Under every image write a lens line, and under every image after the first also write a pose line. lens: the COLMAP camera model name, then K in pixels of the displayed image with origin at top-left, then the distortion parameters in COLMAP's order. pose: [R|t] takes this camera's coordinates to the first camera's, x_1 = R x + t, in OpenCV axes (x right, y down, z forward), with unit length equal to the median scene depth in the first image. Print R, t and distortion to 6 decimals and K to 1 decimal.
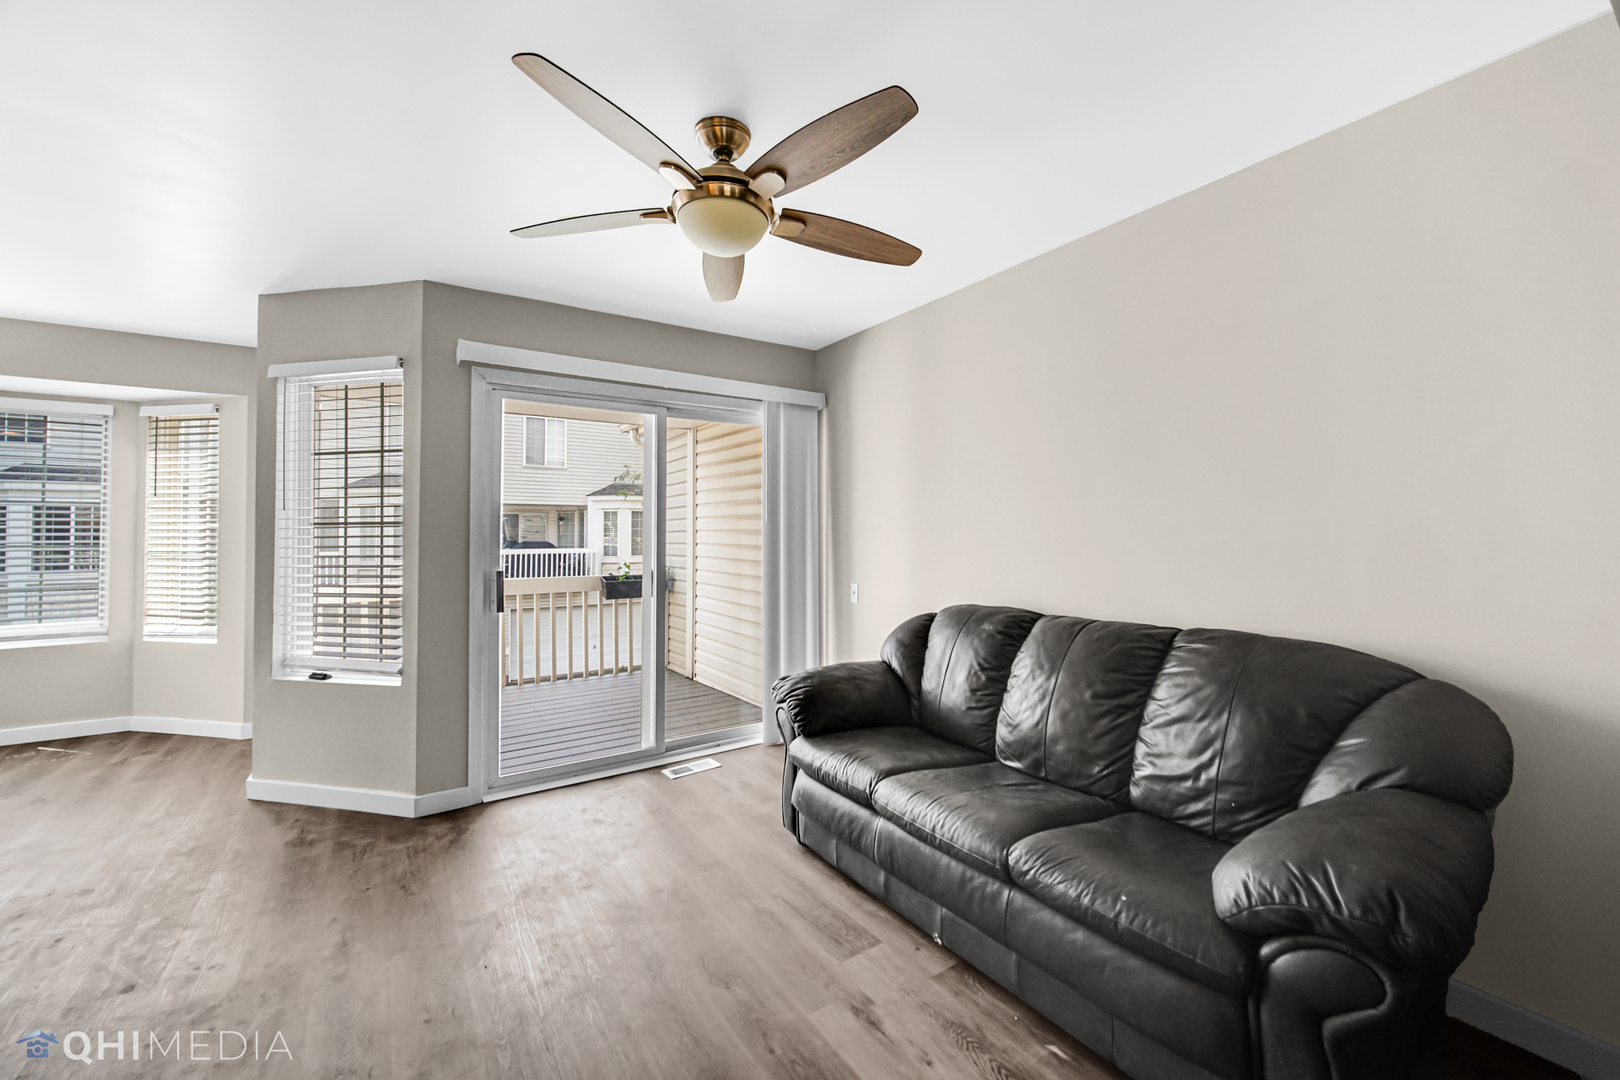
lens RADIAL K [[644.1, 0, 816.8], [0, 644.1, 531.9], [0, 0, 1]] dist [0.001459, 0.001029]
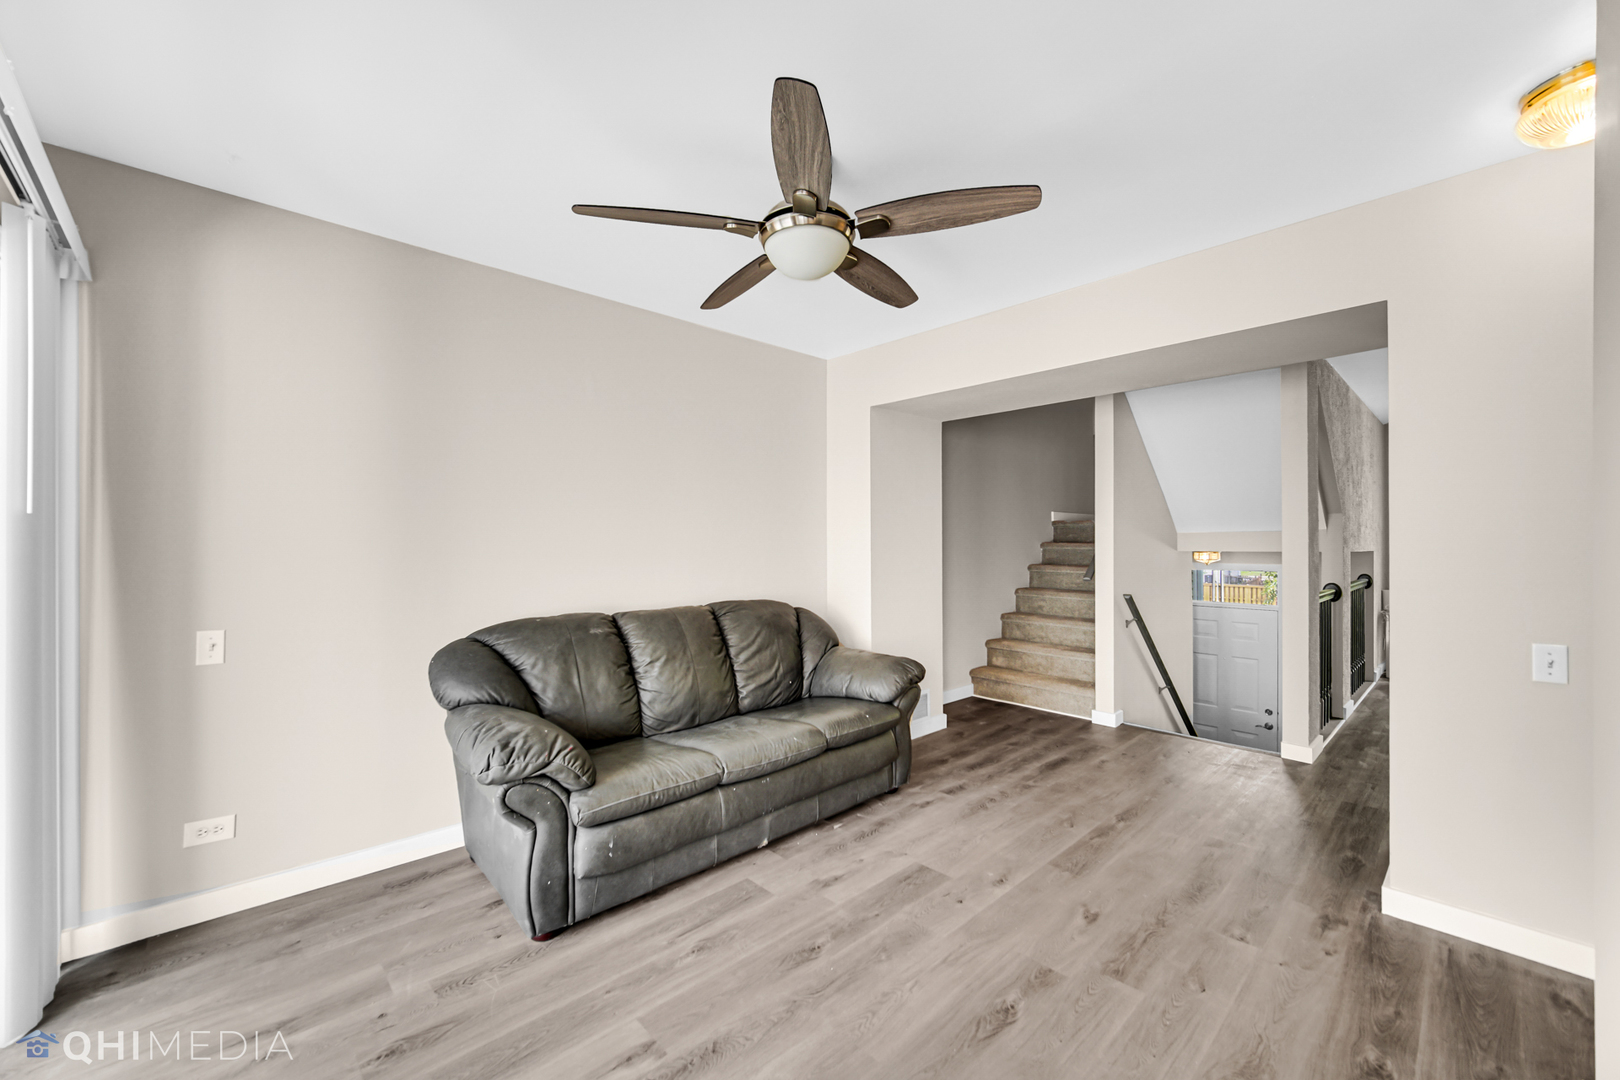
lens RADIAL K [[644.1, 0, 811.5], [0, 644.1, 552.1], [0, 0, 1]] dist [0.001459, 0.001029]
pose [[-0.165540, -0.002139, 0.986201, -0.897342], [0.000799, 0.999997, 0.002303, 0.014900], [-0.986203, 0.001169, -0.165538, 0.870755]]
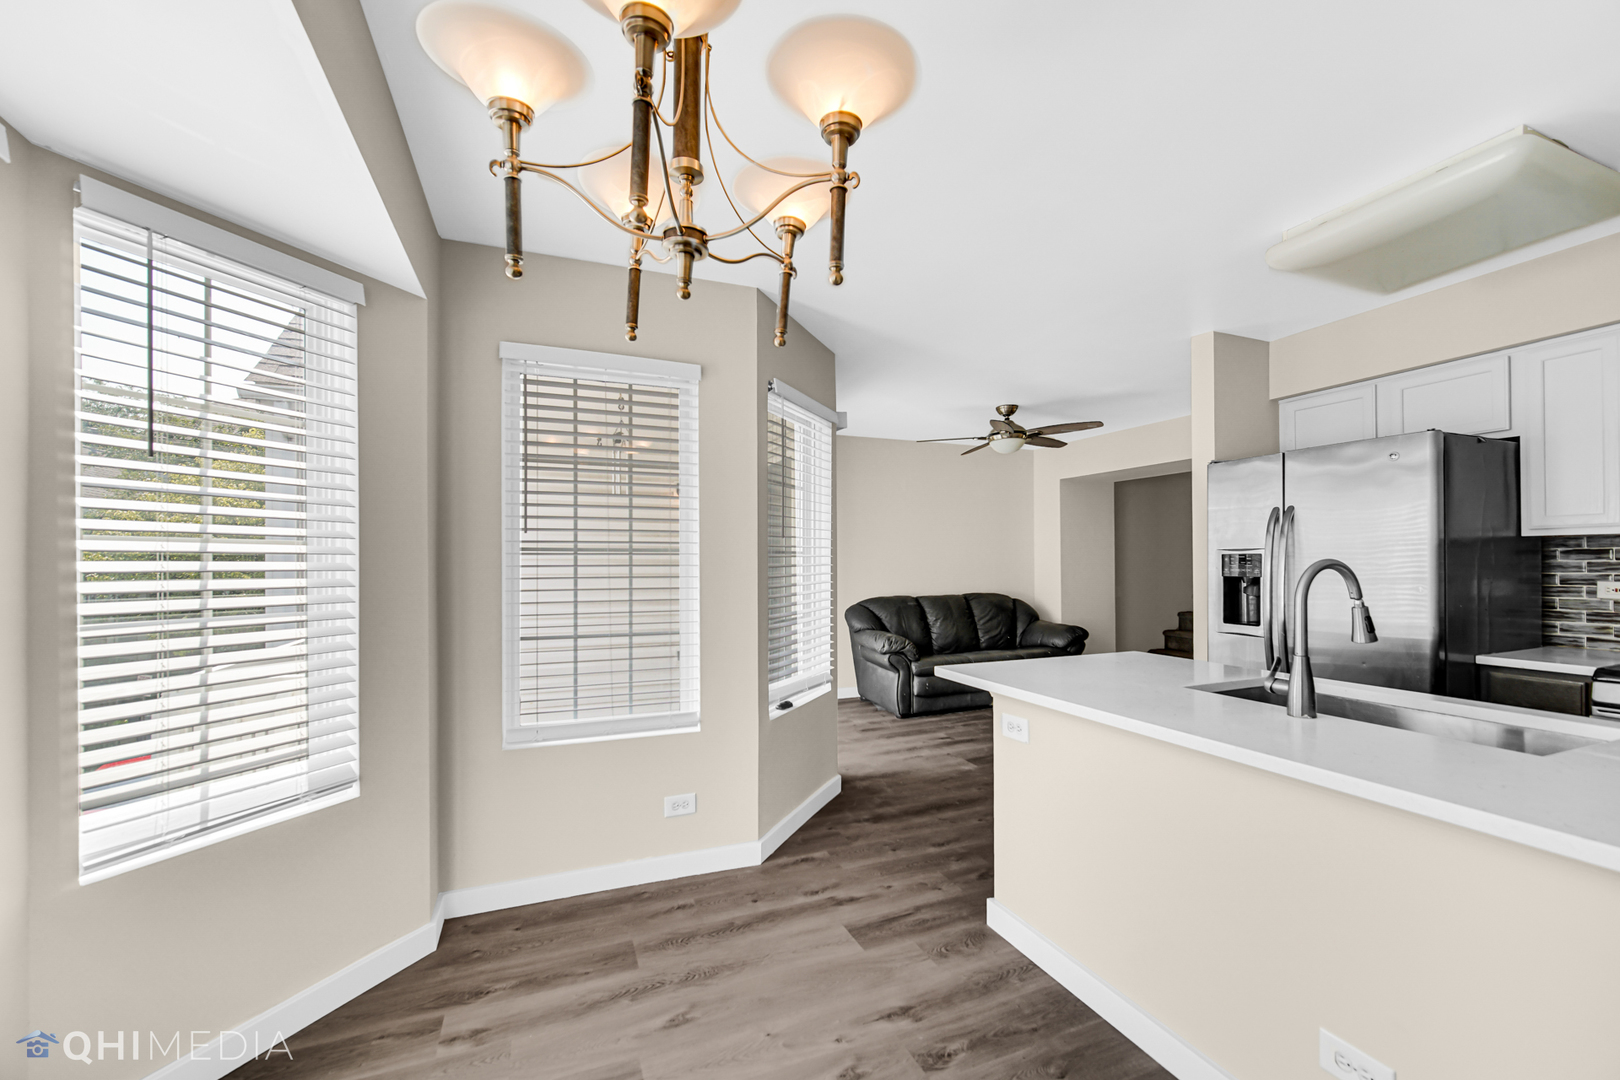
lens RADIAL K [[644.1, 0, 814.2], [0, 644.1, 551.8], [0, 0, 1]] dist [0.001459, 0.001029]
pose [[0.198246, 0.018639, 0.979975, -2.150895], [0.000553, 0.999817, -0.019128, 0.008484], [-0.980152, 0.004335, 0.198199, 0.932288]]
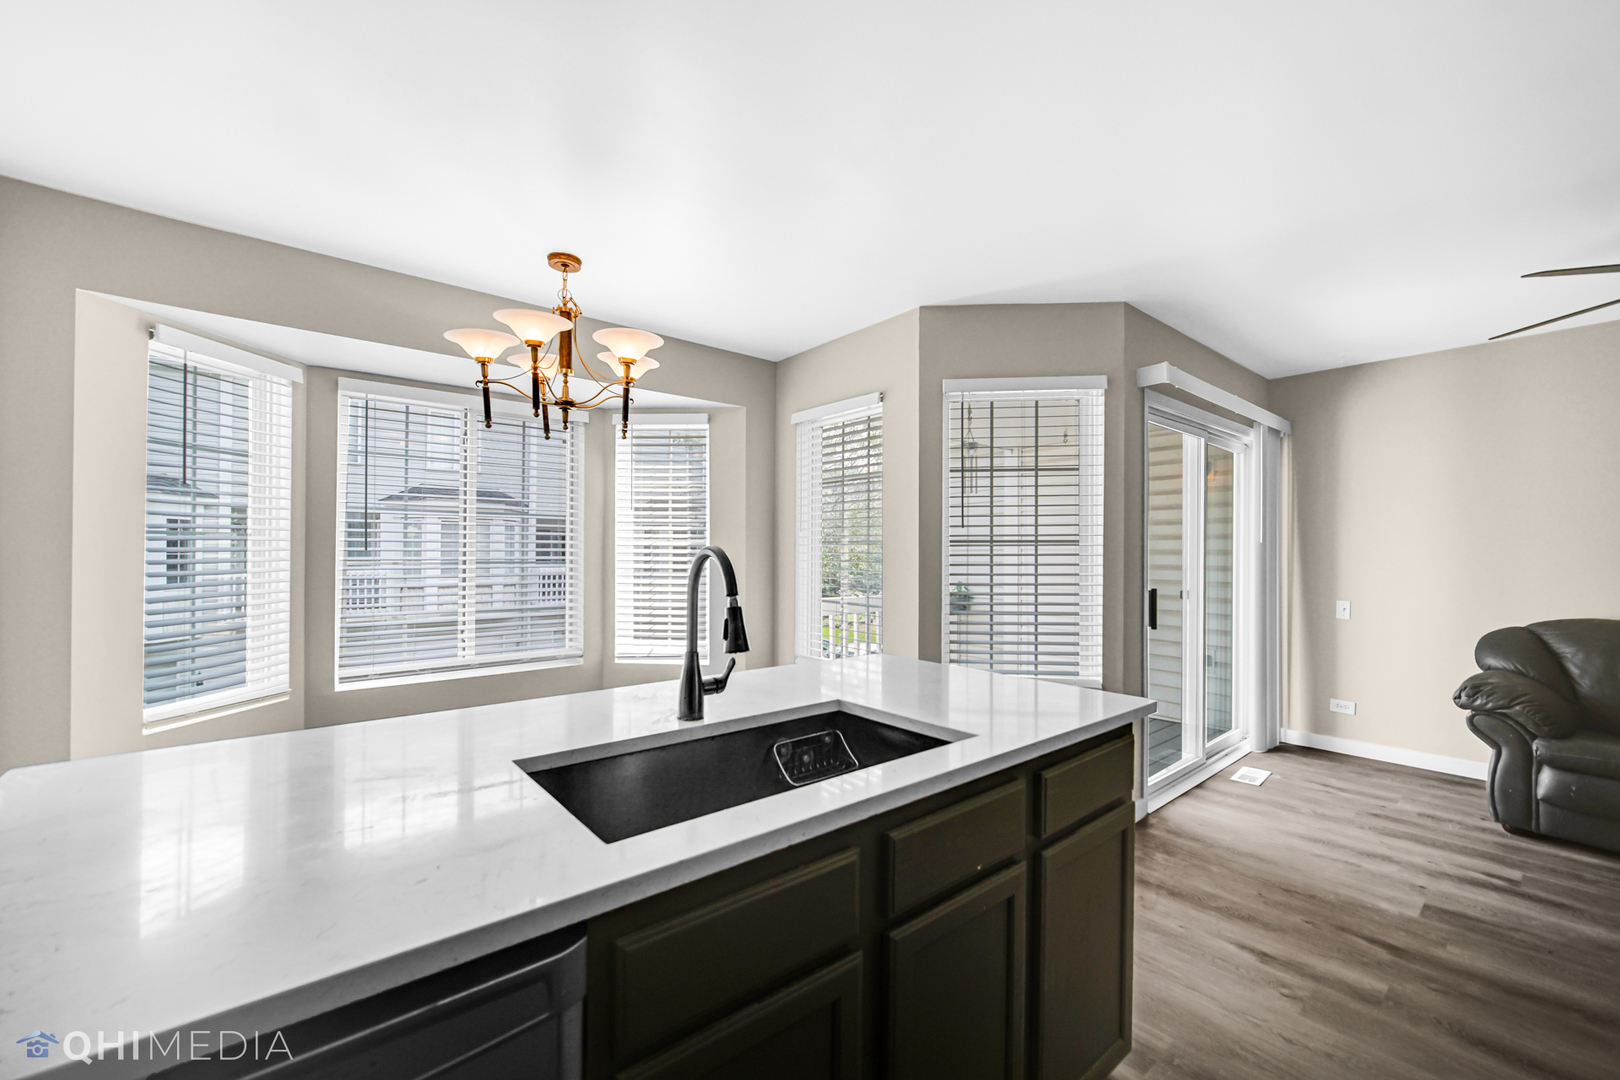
lens RADIAL K [[644.1, 0, 826.2], [0, 644.1, 552.4], [0, 0, 1]] dist [0.001459, 0.001029]
pose [[0.992222, 0.006521, 0.124311, -1.421525], [-0.006179, 0.999976, -0.003139, 0.010744], [-0.124328, 0.002346, 0.992238, 0.056989]]
